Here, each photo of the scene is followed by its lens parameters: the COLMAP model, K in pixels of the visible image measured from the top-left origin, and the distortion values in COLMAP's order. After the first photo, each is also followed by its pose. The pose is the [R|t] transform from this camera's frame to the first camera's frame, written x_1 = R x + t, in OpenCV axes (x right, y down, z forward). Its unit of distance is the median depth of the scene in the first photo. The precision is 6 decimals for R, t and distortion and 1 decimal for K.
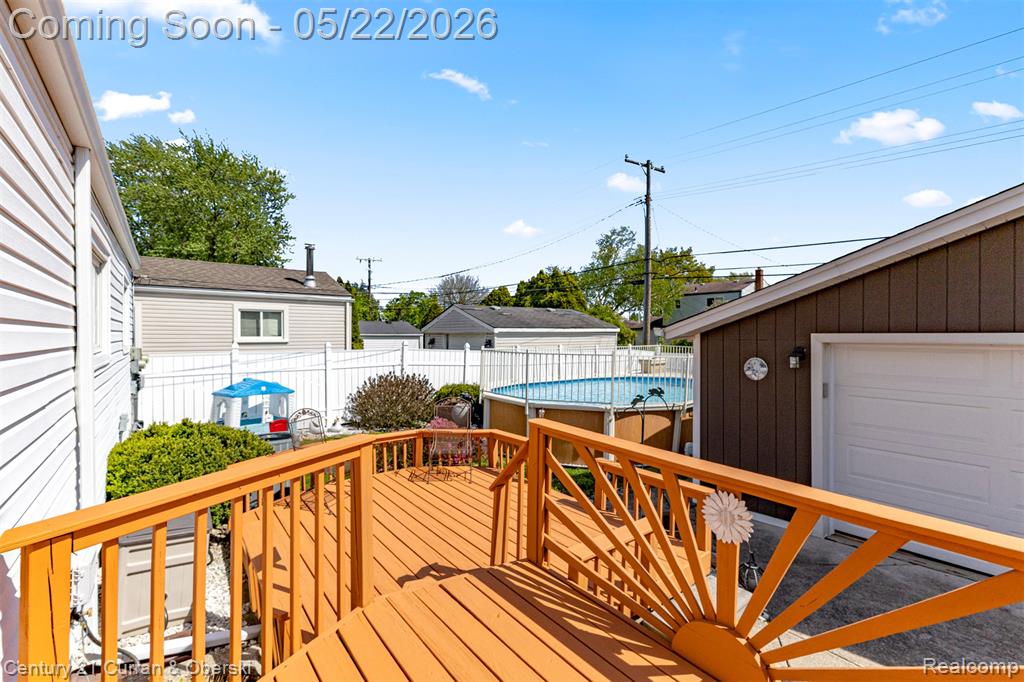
lens RADIAL K [[440.6, 0, 514.8], [0, 440.6, 337.3], [0, 0, 1]] dist [0.008760, -0.000052]
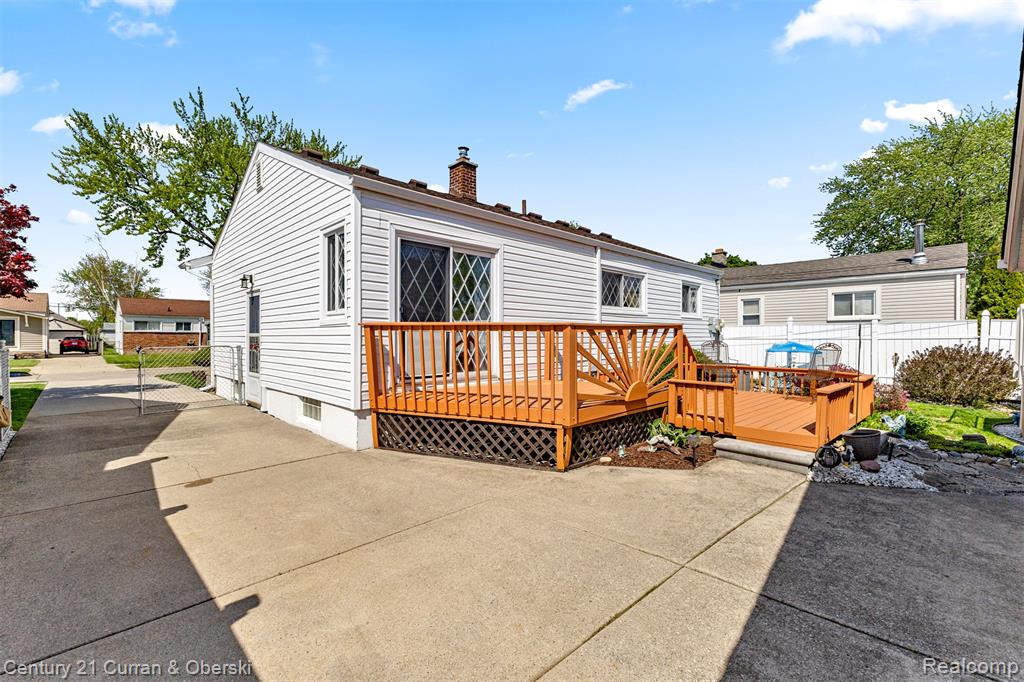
lens RADIAL K [[440.6, 0, 514.8], [0, 440.6, 337.3], [0, 0, 1]] dist [0.008760, -0.000052]
pose [[0.102519, -0.004114, -0.994723, 0.429555], [0.001256, 0.999991, -0.004006, 0.052282], [0.994730, -0.000839, 0.102523, -0.003809]]
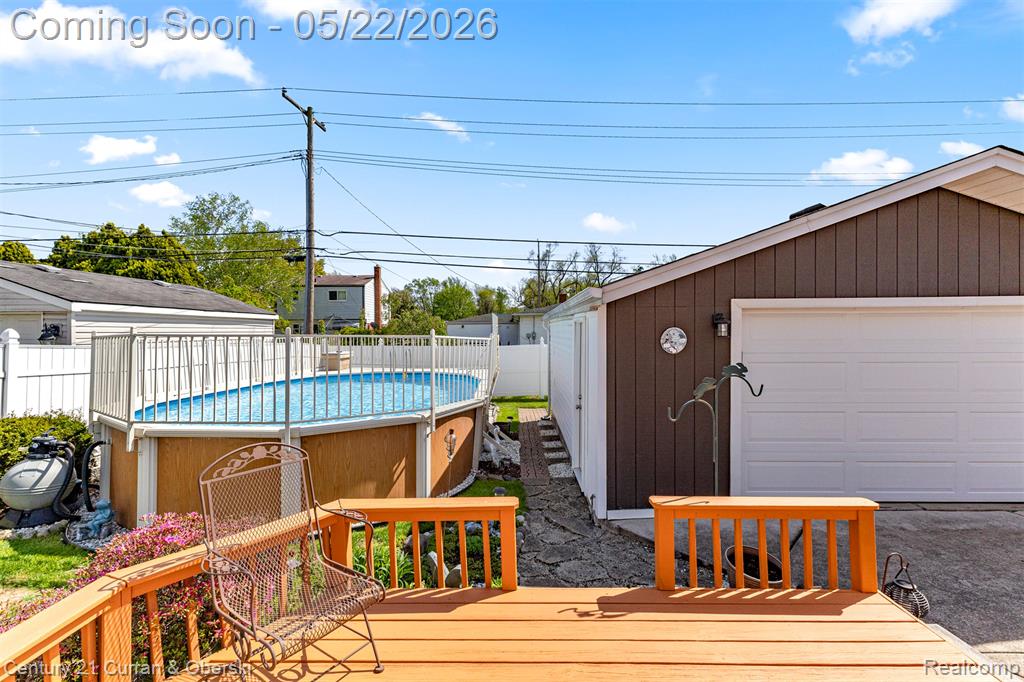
lens RADIAL K [[440.6, 0, 514.8], [0, 440.6, 337.3], [0, 0, 1]] dist [0.008760, -0.000052]
pose [[0.634262, -0.011416, 0.773034, -0.118506], [0.009307, 0.999931, 0.007131, 0.021102], [-0.773062, 0.002671, 0.634325, 0.259925]]
